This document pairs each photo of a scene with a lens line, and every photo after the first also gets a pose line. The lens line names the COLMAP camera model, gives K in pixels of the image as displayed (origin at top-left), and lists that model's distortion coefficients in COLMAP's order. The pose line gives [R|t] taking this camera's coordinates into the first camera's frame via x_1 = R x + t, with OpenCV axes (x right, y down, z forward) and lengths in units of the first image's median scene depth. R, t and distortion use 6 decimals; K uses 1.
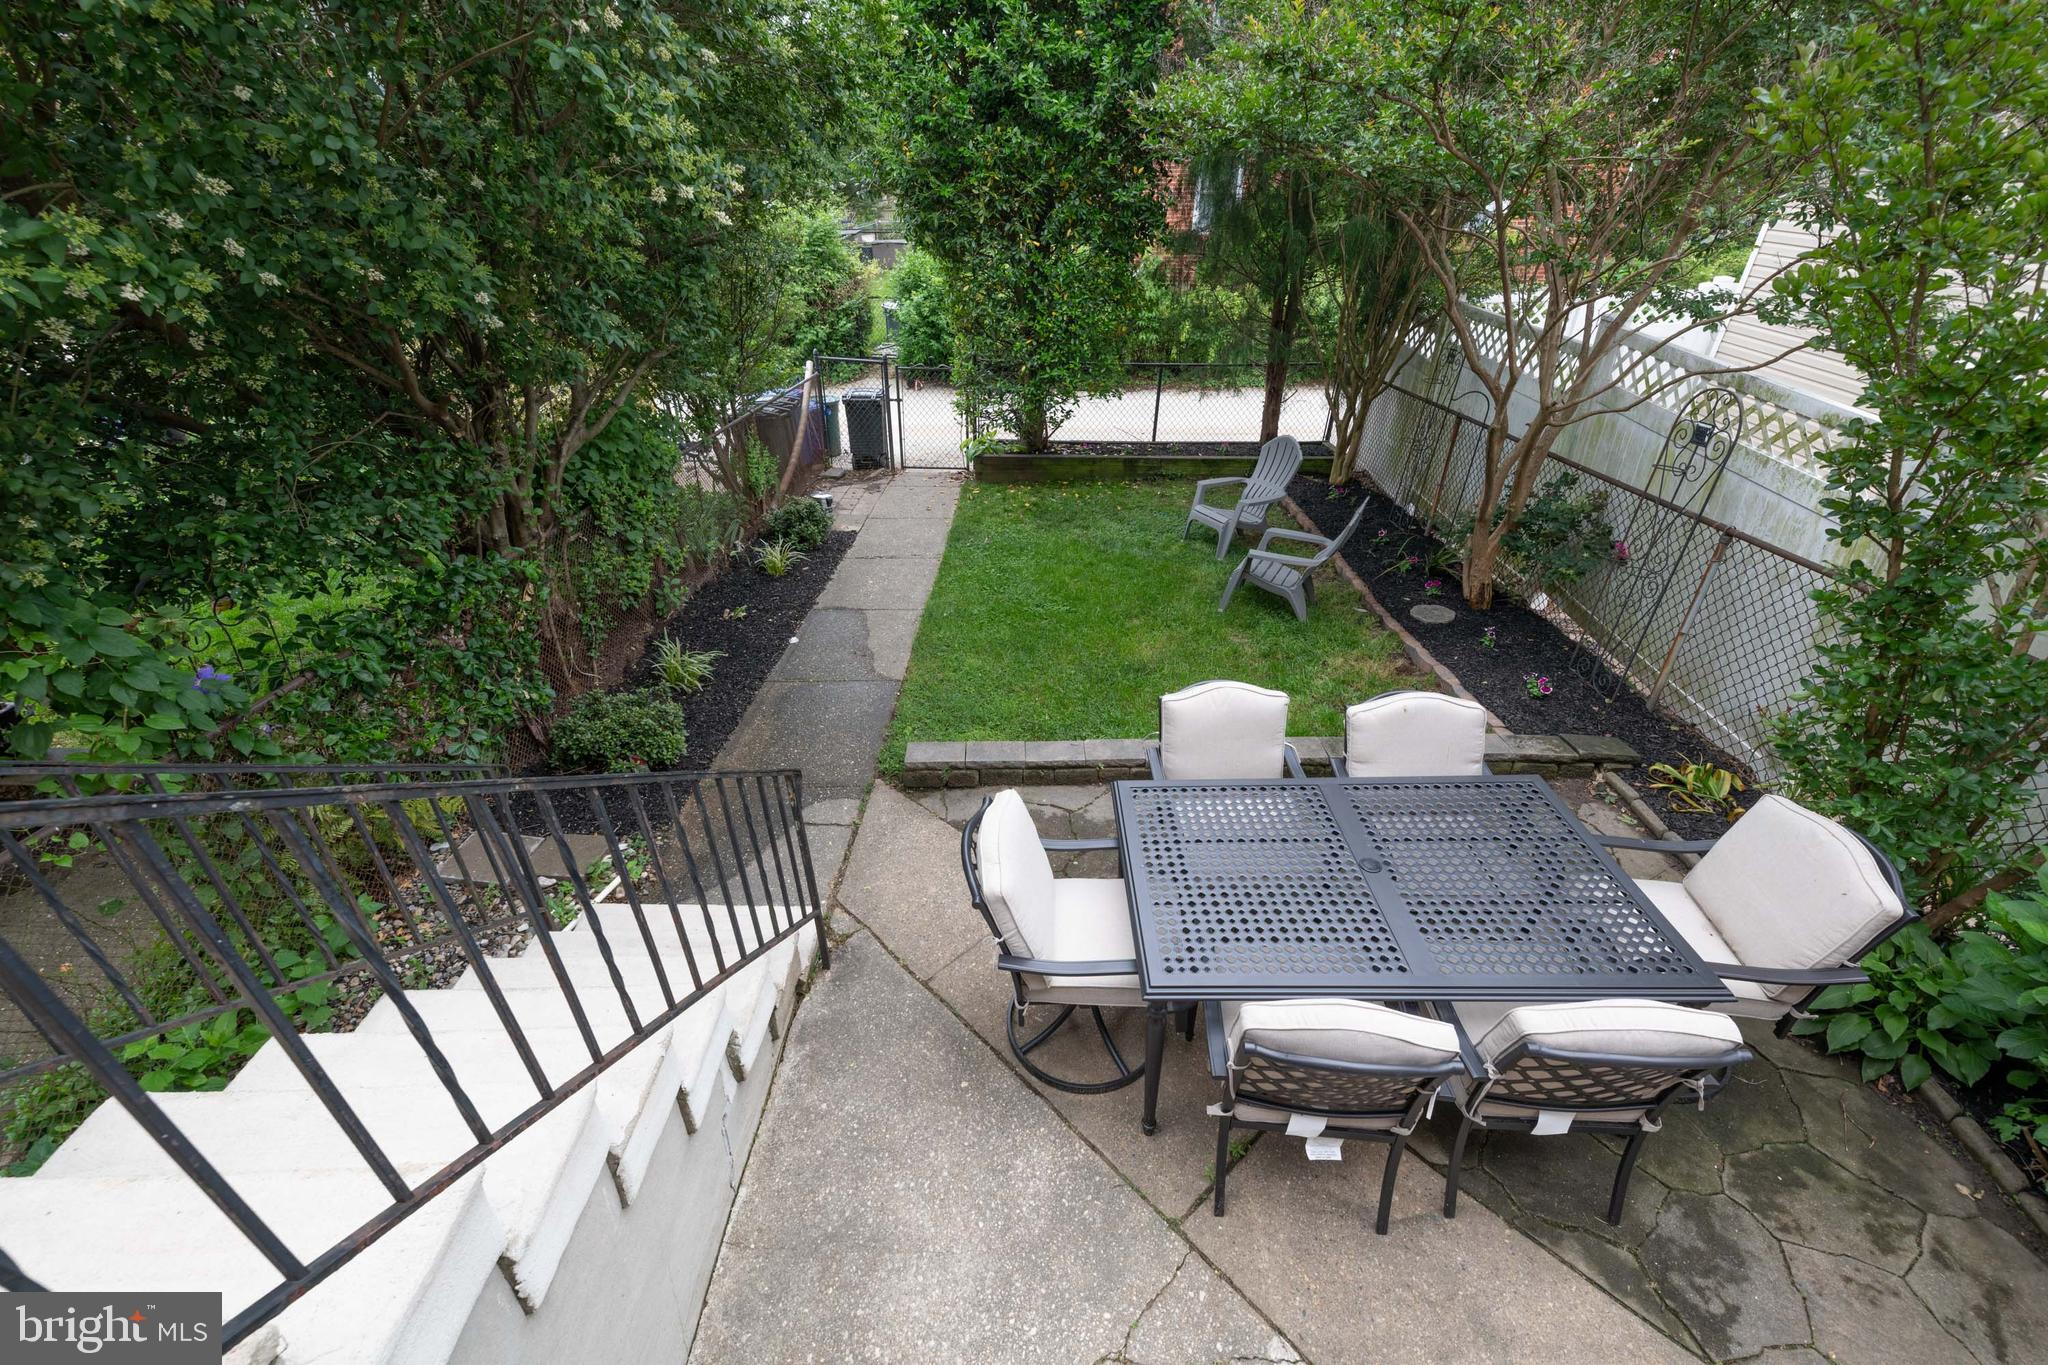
lens RADIAL K [[877.2, 0, 1040.6], [0, 877.2, 677.5], [0, 0, 1]] dist [0.055446, -0.000026]
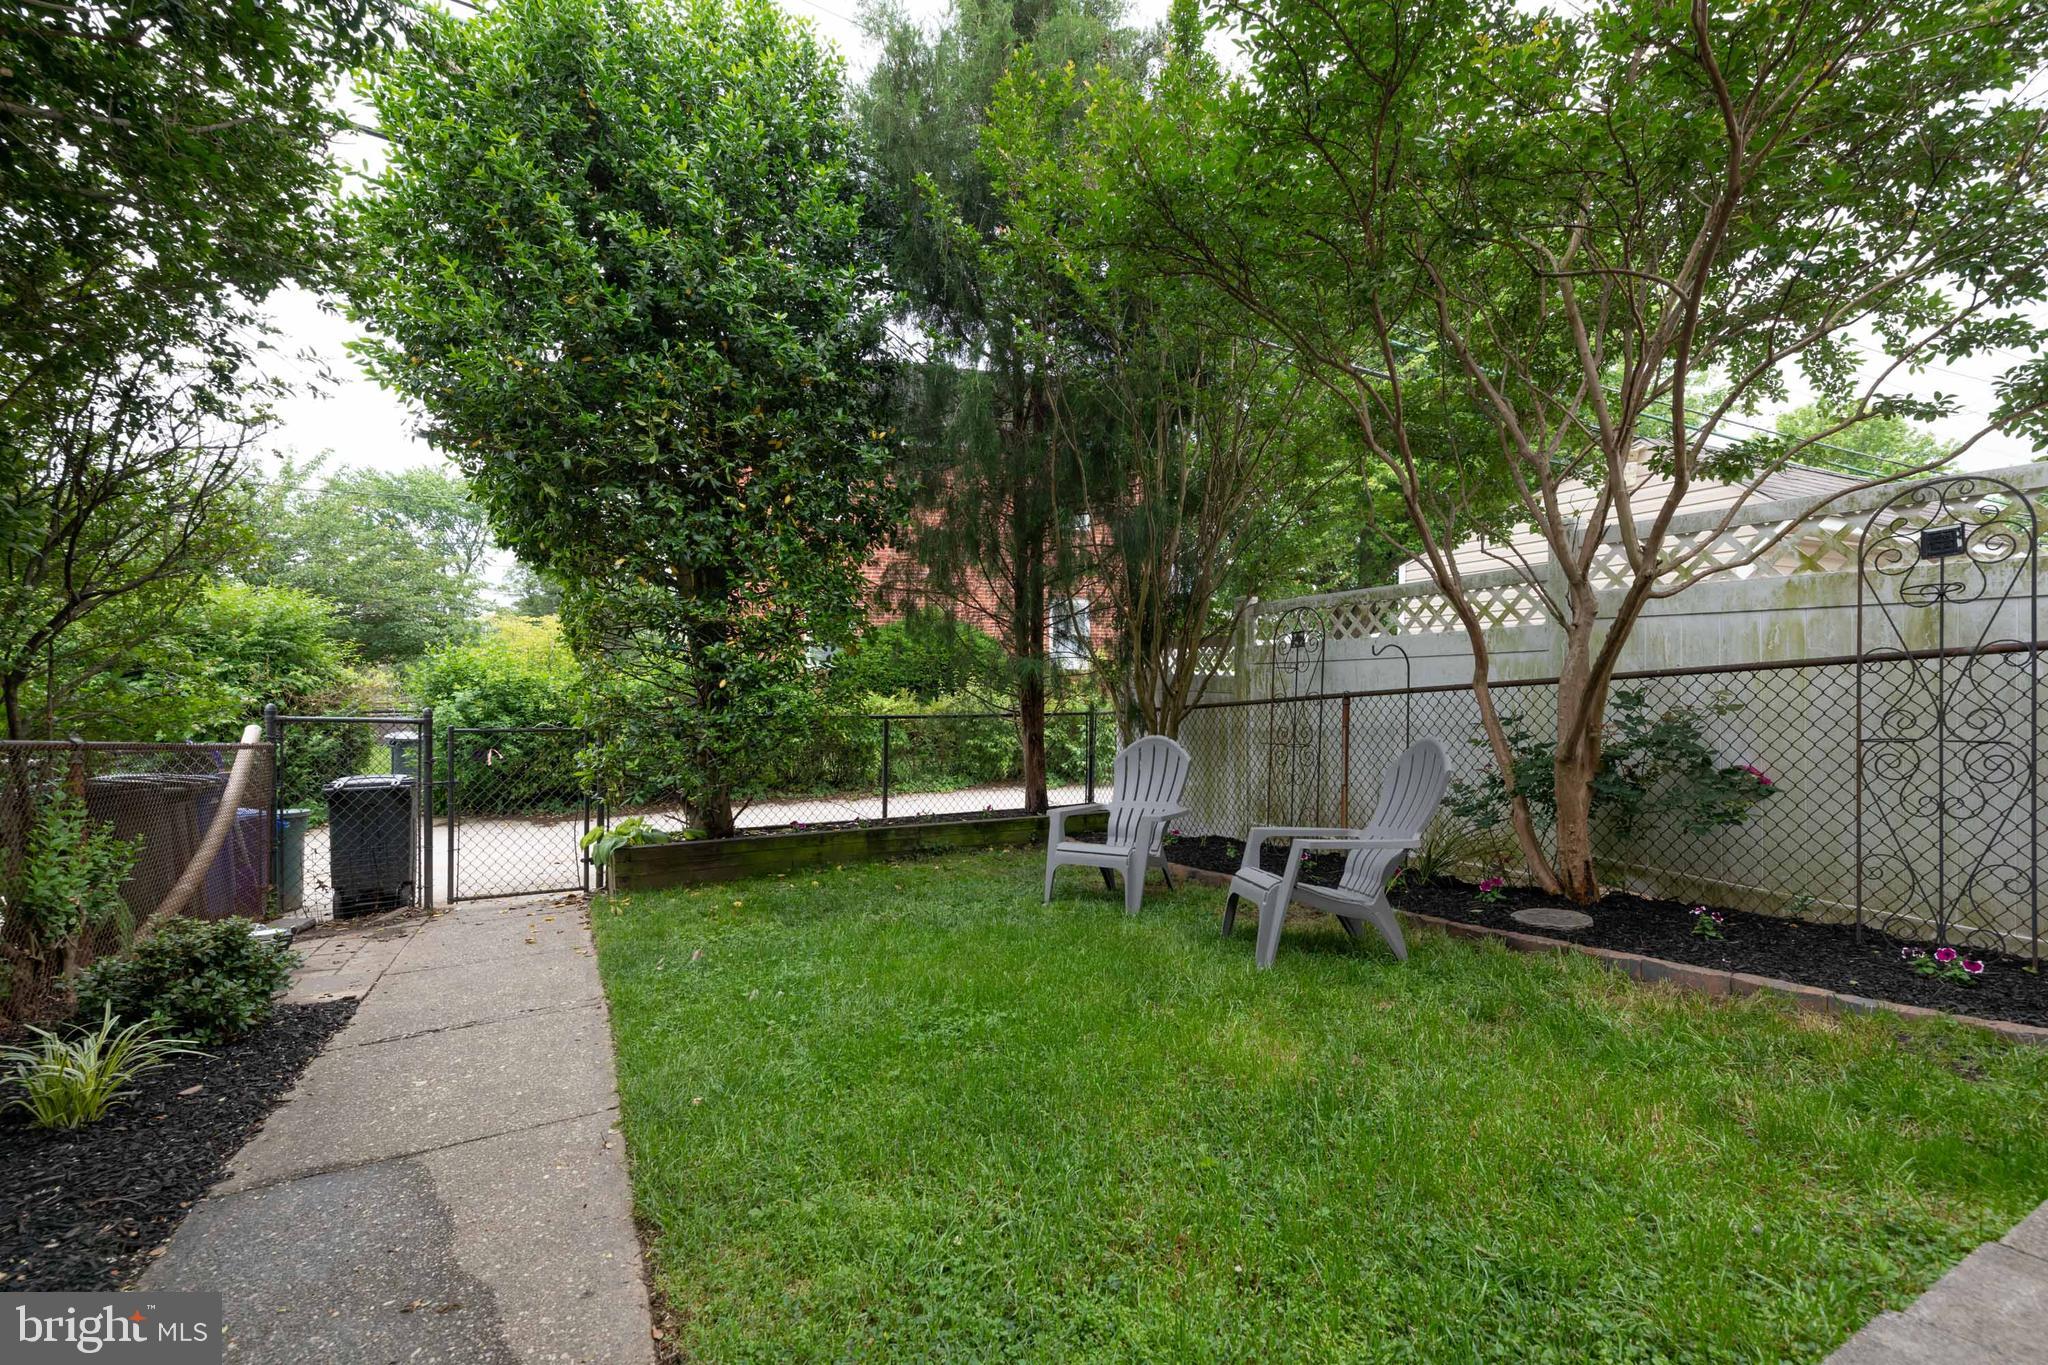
lens RADIAL K [[895.3, 0, 1024.0], [0, 895.3, 682.5], [0, 0, 1]] dist [-0.000561, -0.000217]
pose [[0.878053, -0.006002, 0.478526, -0.136815], [0.263126, 0.841269, -0.472262, -0.008045], [-0.399734, 0.540584, 0.740258, 0.489143]]
